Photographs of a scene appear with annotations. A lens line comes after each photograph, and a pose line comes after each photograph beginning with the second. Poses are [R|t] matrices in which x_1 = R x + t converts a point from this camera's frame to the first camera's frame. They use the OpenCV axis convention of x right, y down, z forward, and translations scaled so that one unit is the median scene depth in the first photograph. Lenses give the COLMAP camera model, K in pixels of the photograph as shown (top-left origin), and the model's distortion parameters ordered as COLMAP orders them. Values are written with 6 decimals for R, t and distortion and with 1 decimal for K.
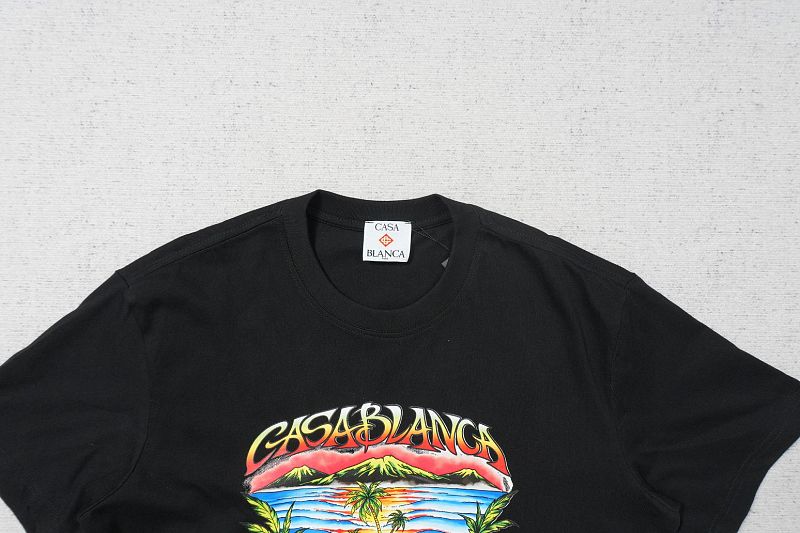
lens RADIAL K [[562.7, 0, 403.3], [0, 562.7, 264.3], [0, 0, 1]] dist [-0.003605, 0.007213]
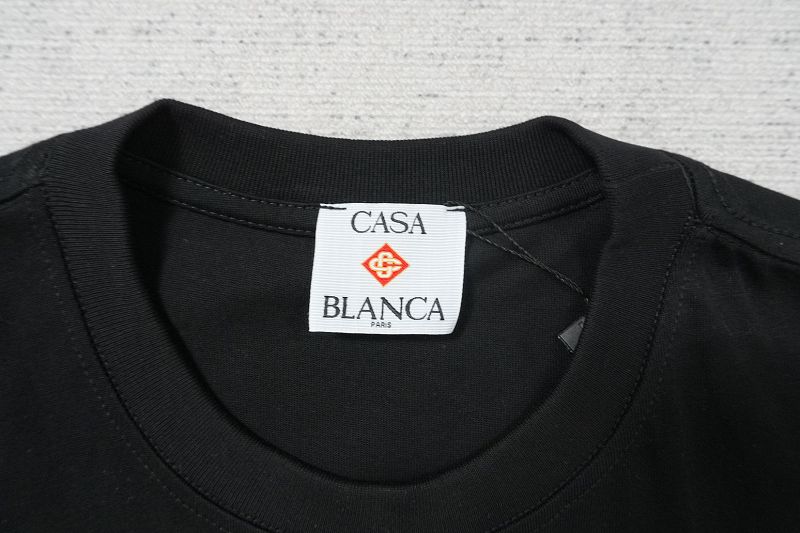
lens RADIAL K [[562.7, 0, 425.8], [0, 562.7, 267.2], [0, 0, 1]] dist [-0.003605, 0.007213]
pose [[0.999942, 0.001292, -0.010681, -0.004831], [-0.001371, 0.999972, -0.007355, -0.038883], [0.010672, 0.007370, 0.999916, 0.684319]]
